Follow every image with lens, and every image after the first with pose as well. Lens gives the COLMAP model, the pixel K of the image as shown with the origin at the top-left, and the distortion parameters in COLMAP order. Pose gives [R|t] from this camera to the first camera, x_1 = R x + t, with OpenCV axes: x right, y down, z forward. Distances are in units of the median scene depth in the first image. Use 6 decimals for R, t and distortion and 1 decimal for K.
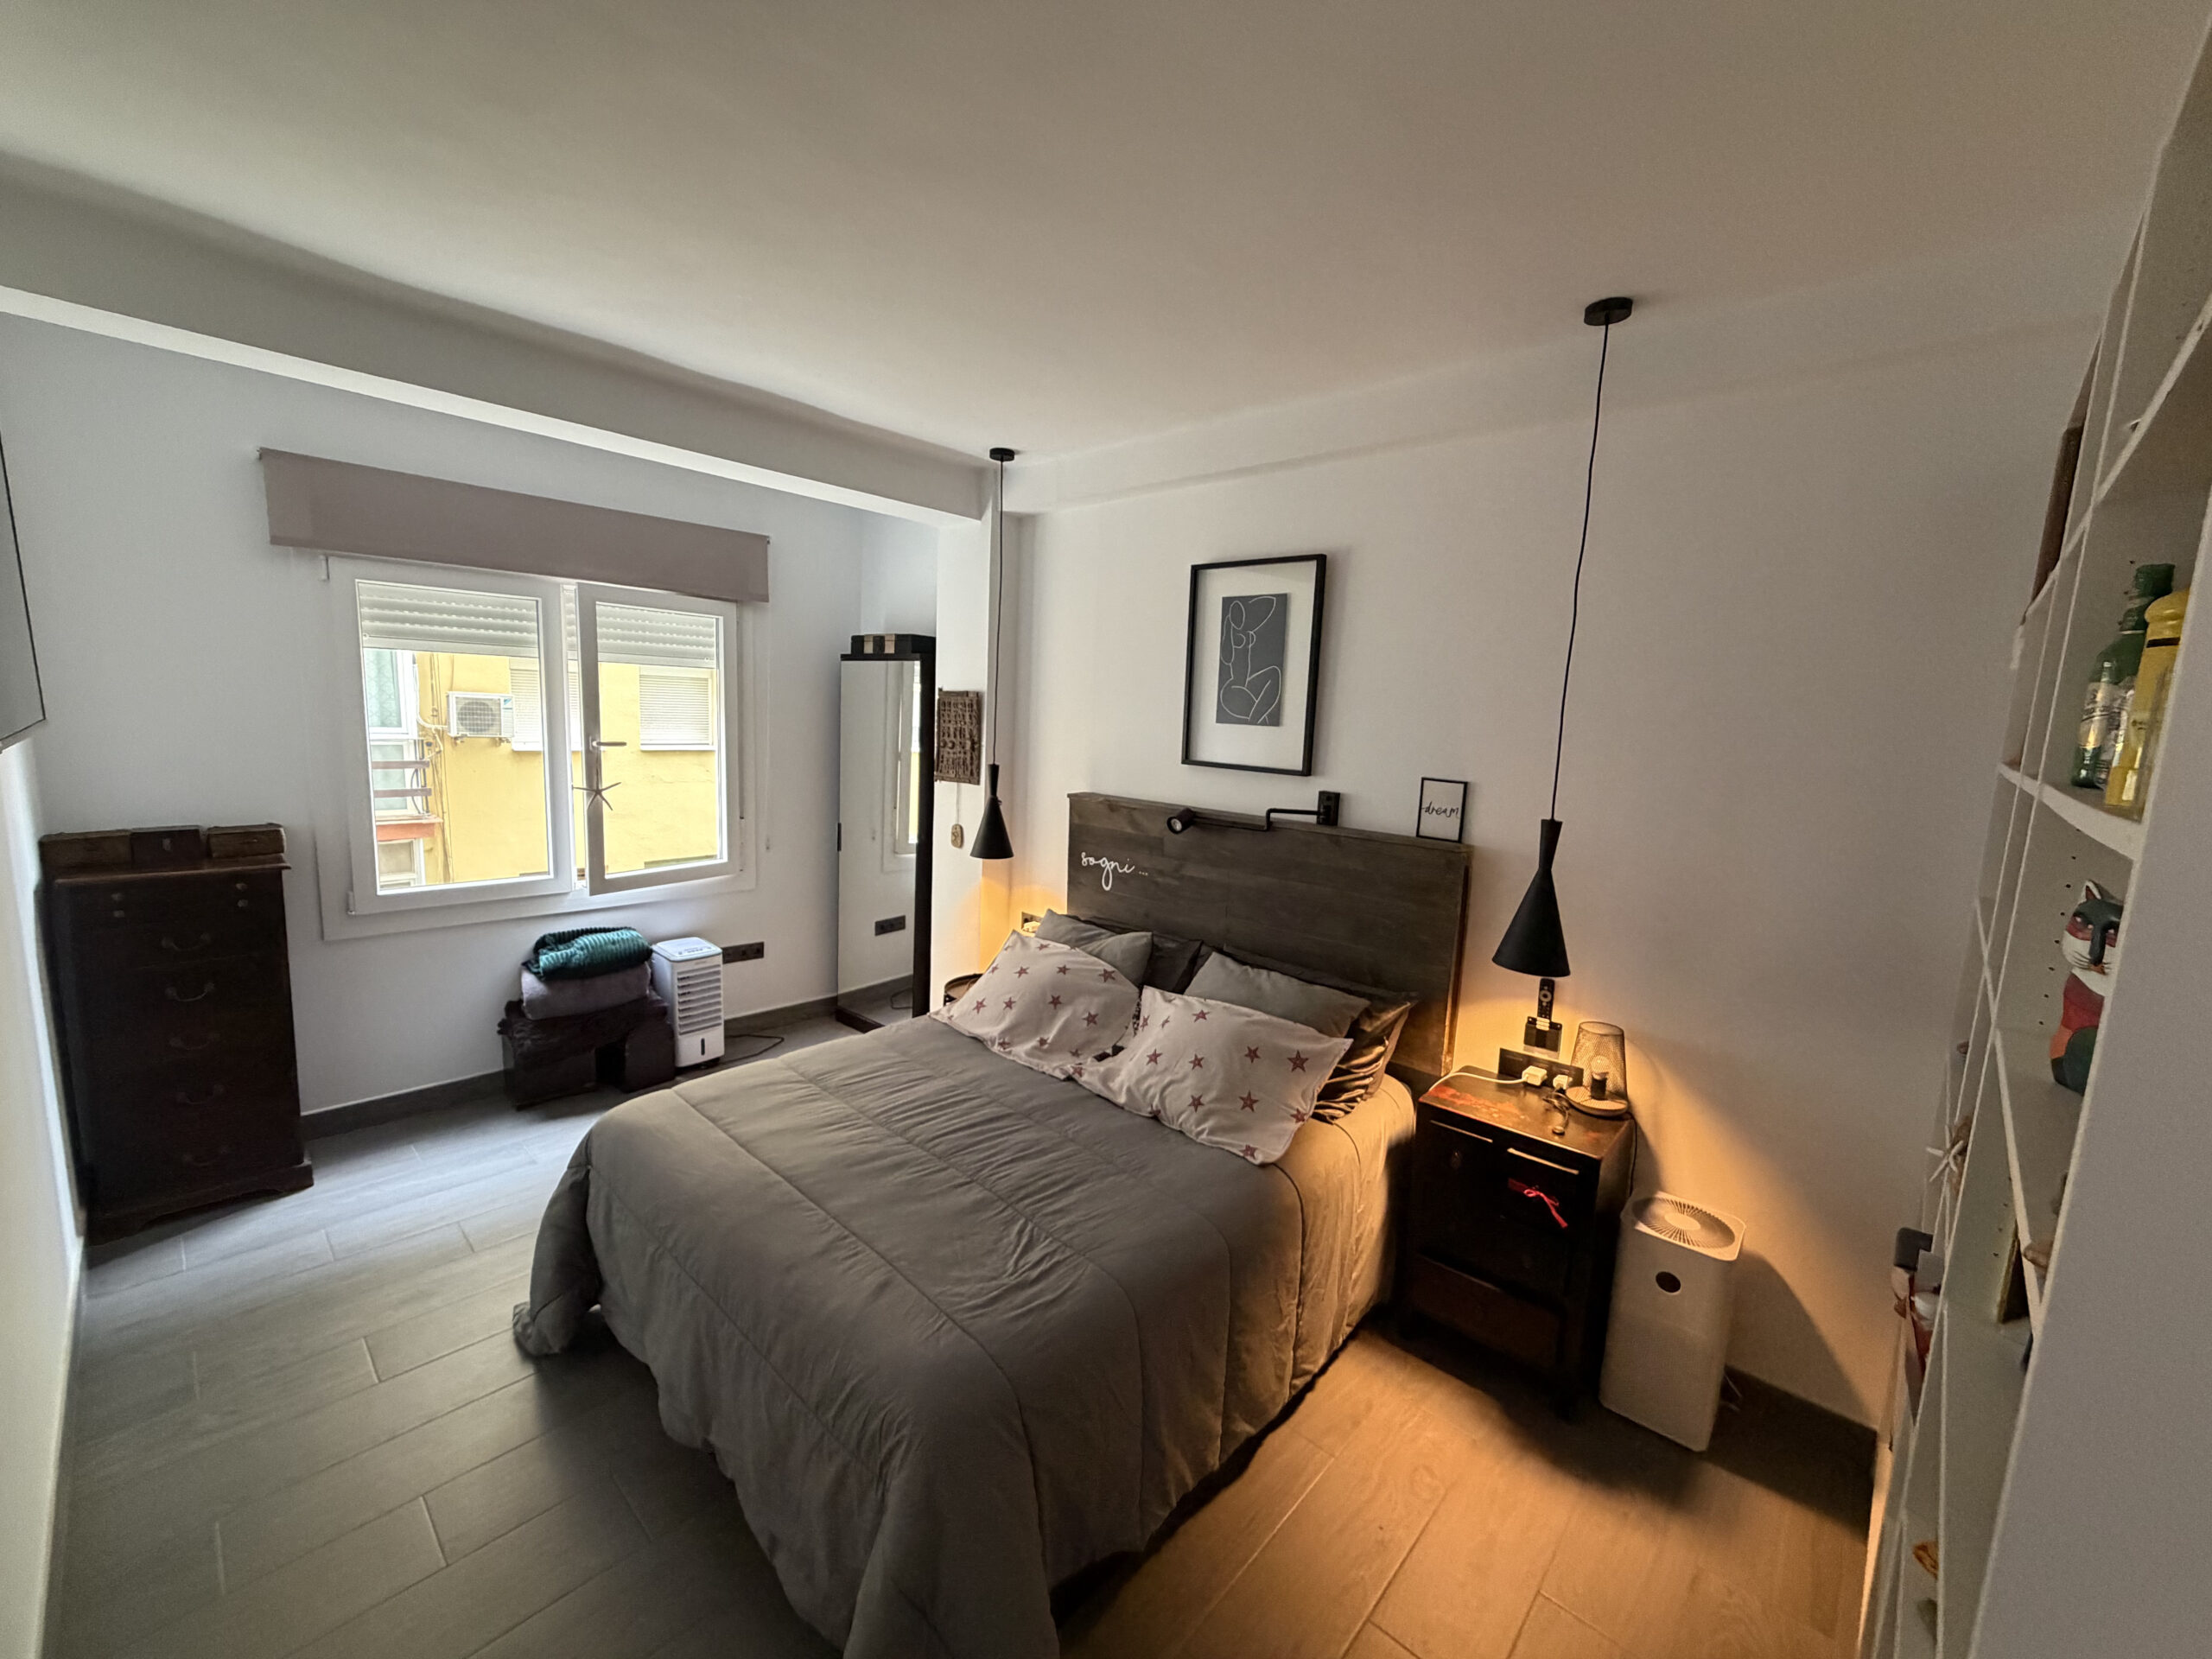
lens RADIAL K [[879.7, 0, 1098.6], [0, 879.7, 829.1], [0, 0, 1]] dist [-0.002405, 0.001409]
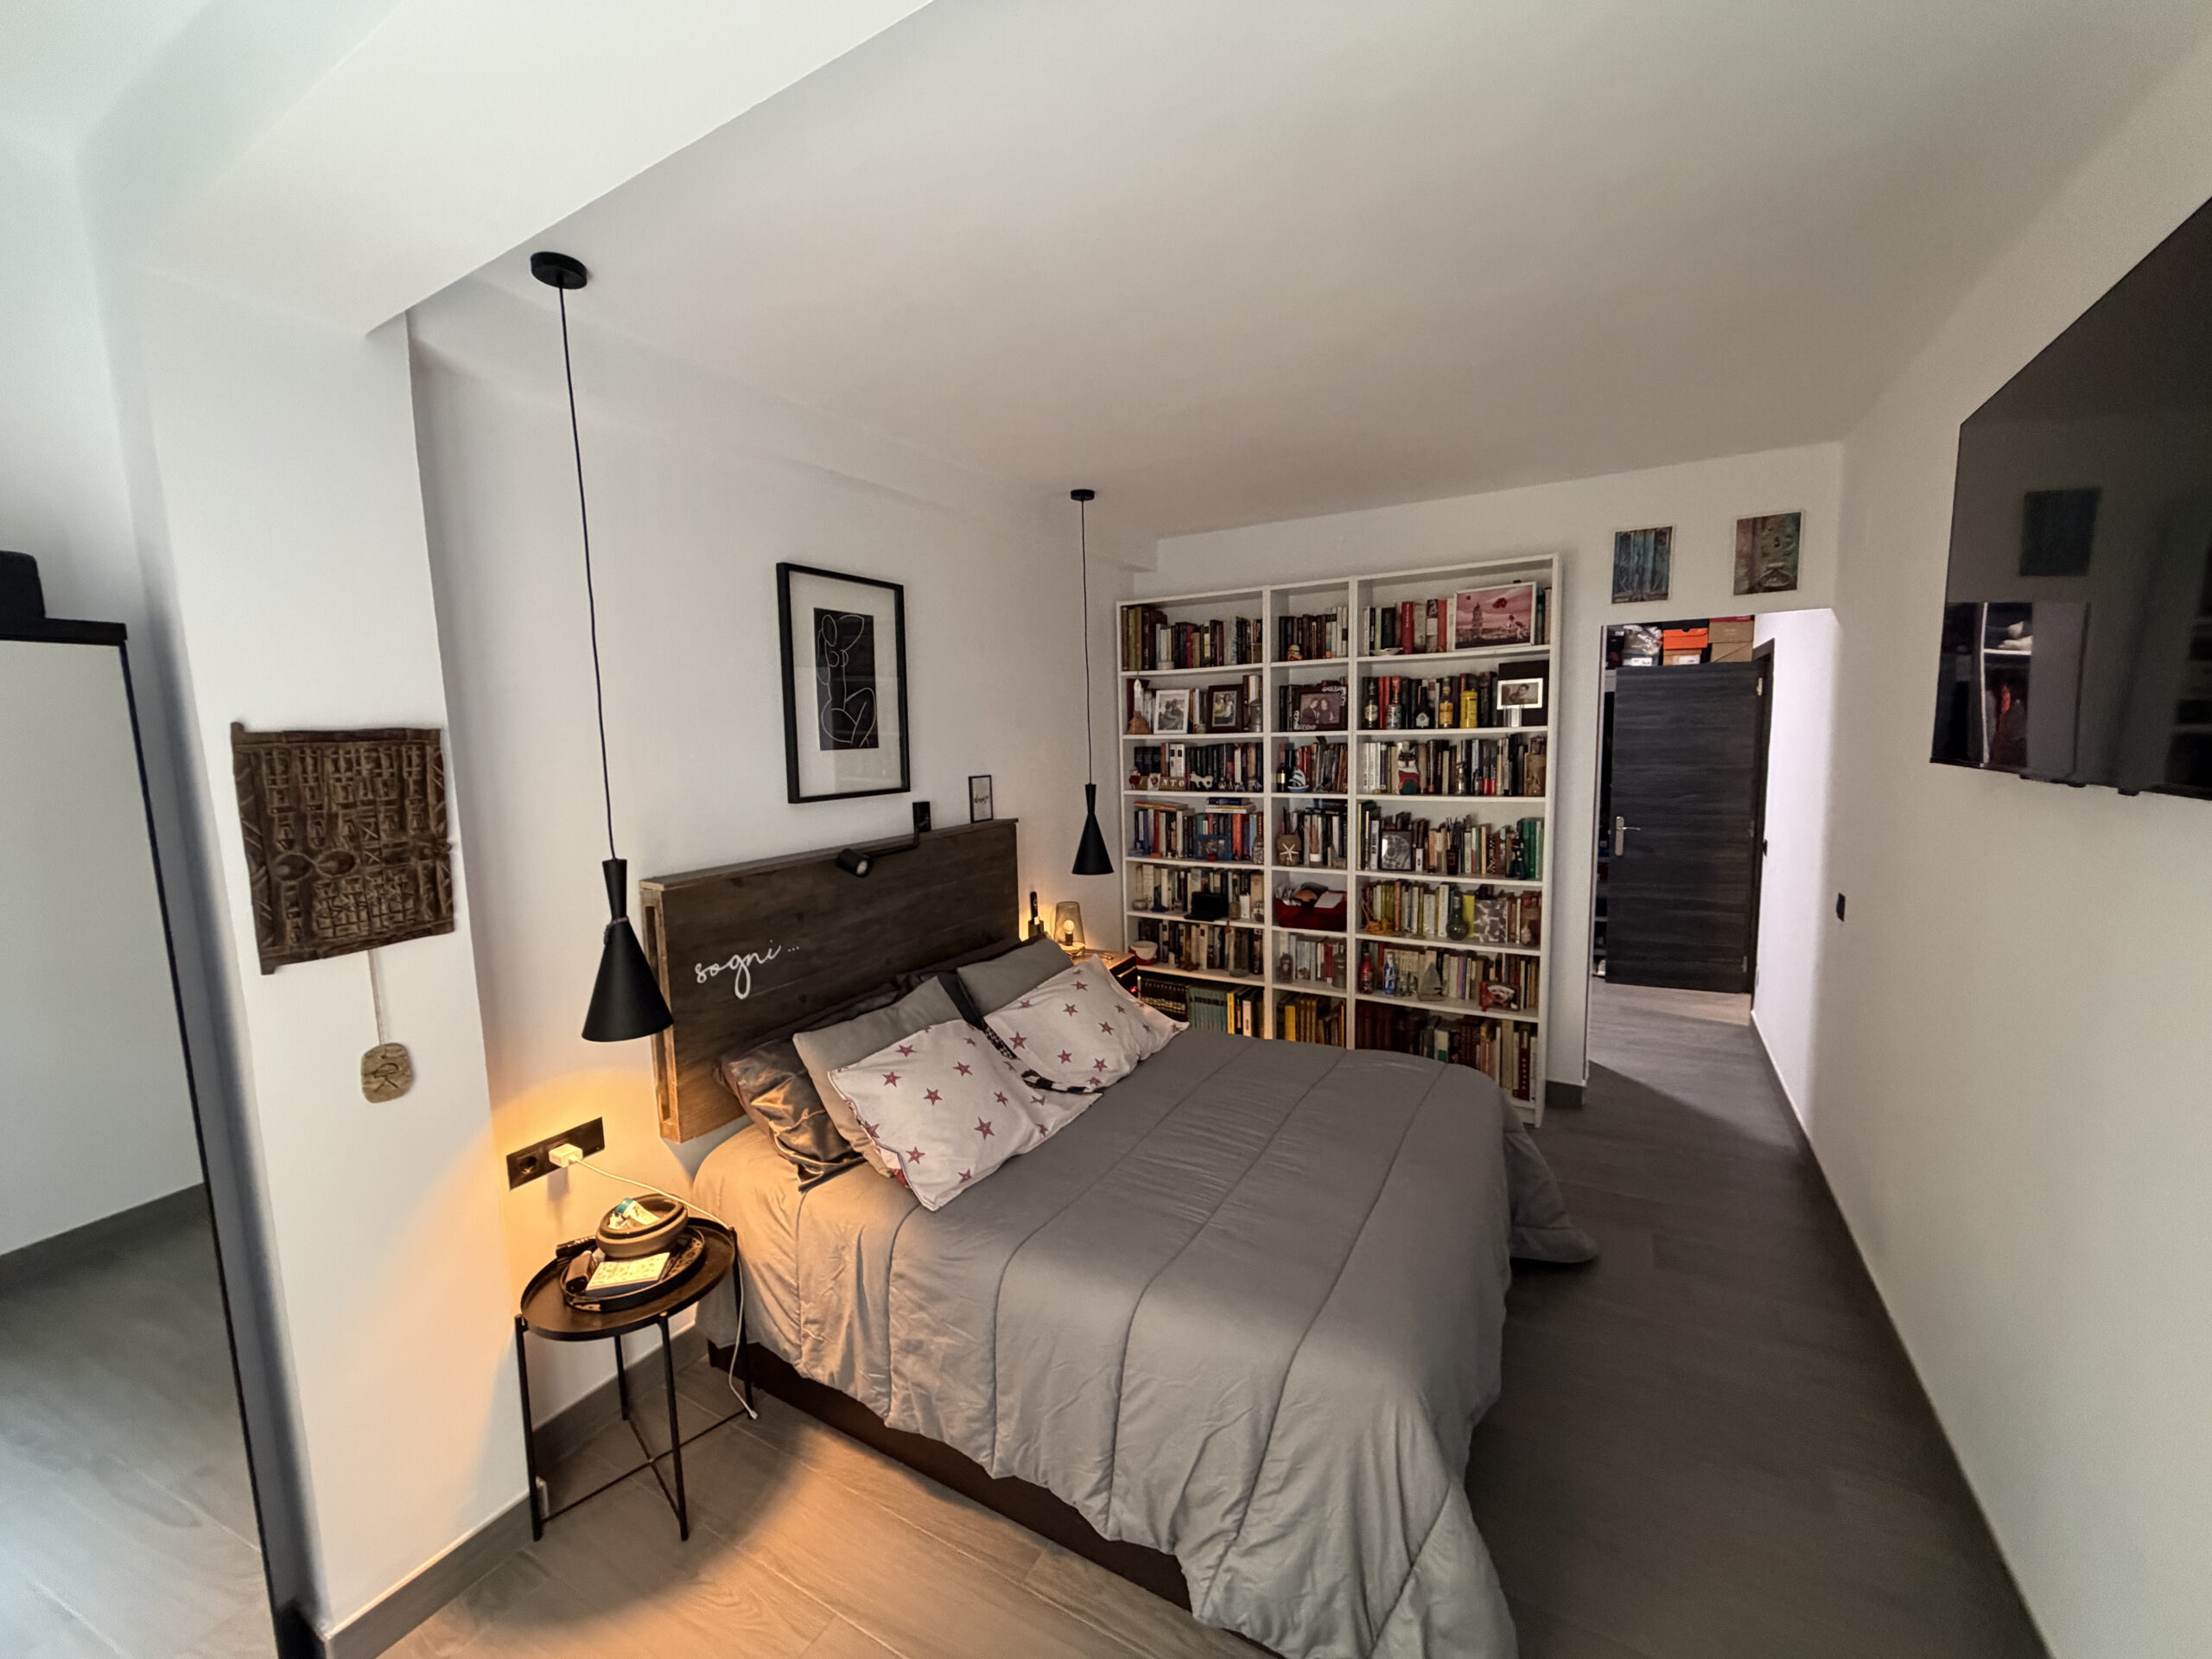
lens RADIAL K [[879.7, 0, 1098.6], [0, 879.7, 829.1], [0, 0, 1]] dist [-0.002405, 0.001409]
pose [[-0.228017, -0.148568, 0.962256, -0.849235], [0.153084, 0.970528, 0.186120, -0.178843], [-0.961548, 0.189745, -0.198553, 0.997572]]
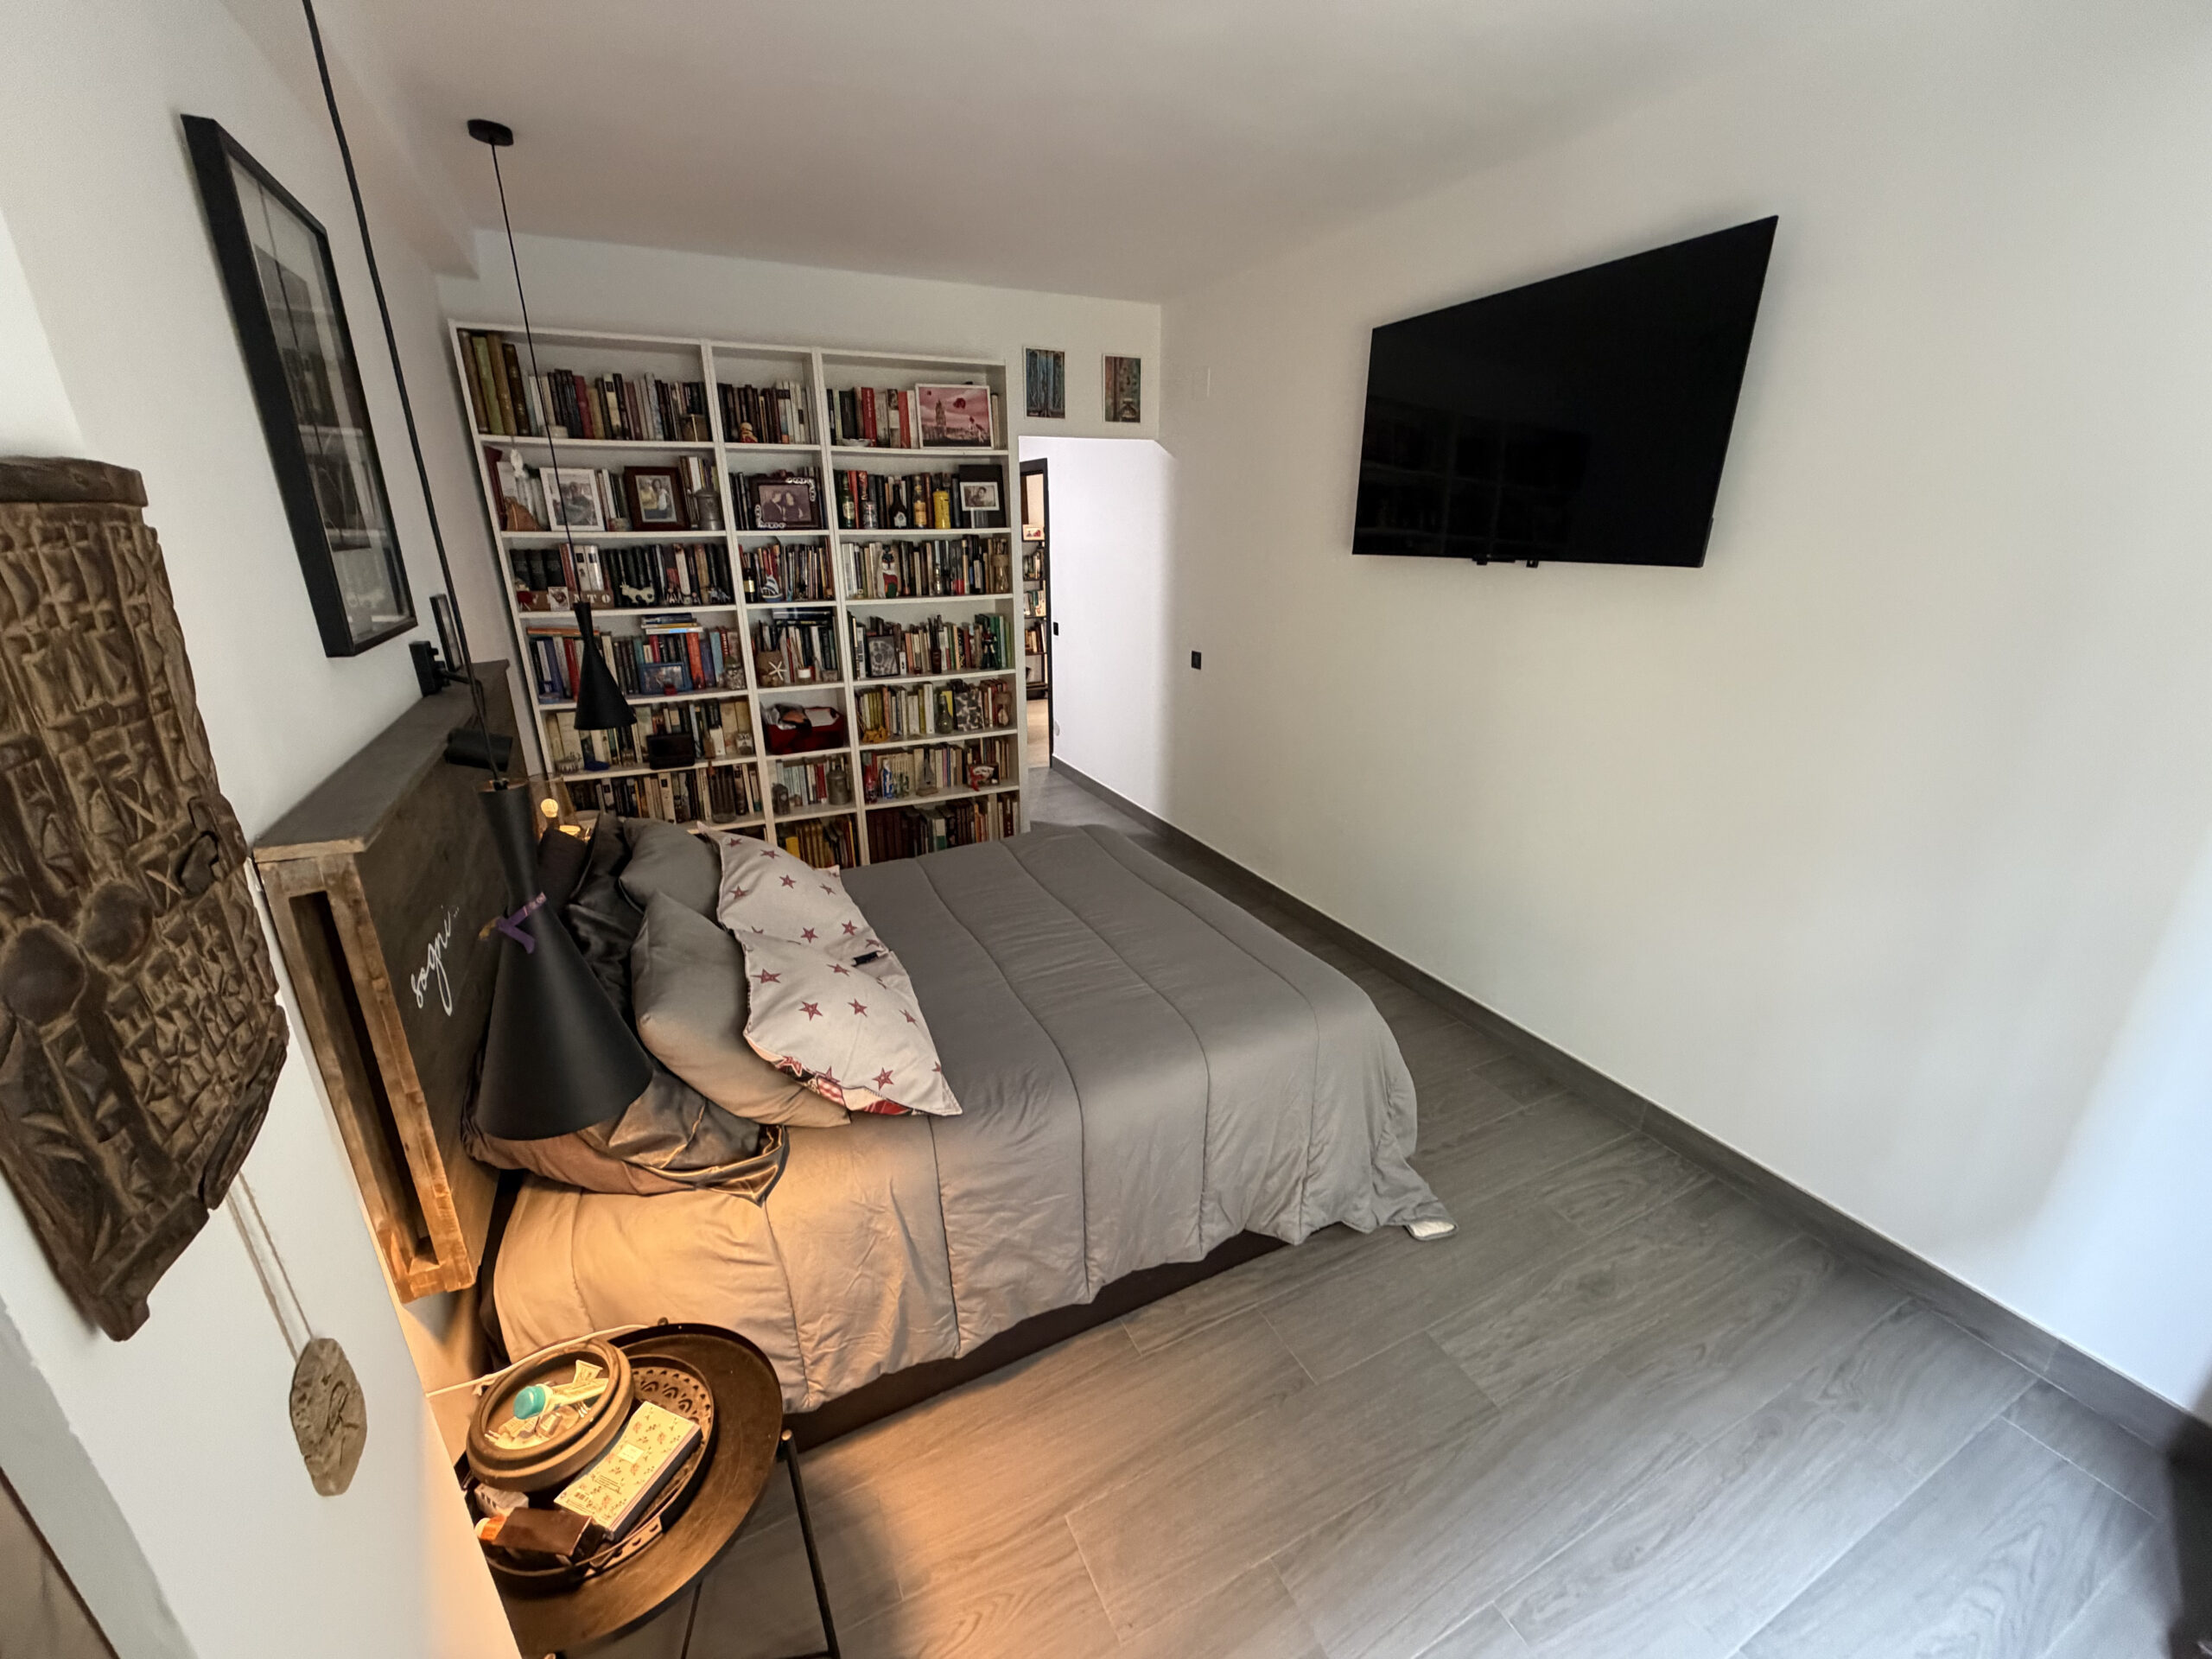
lens RADIAL K [[877.8, 0, 1098.2], [0, 877.8, 829.8], [0, 0, 1]] dist [-0.000828, 0.000289]
pose [[-0.934992, -0.156042, 0.318498, -0.443142], [0.012273, 0.883241, 0.468758, -0.218347], [-0.354456, 0.442194, -0.823909, 1.406027]]
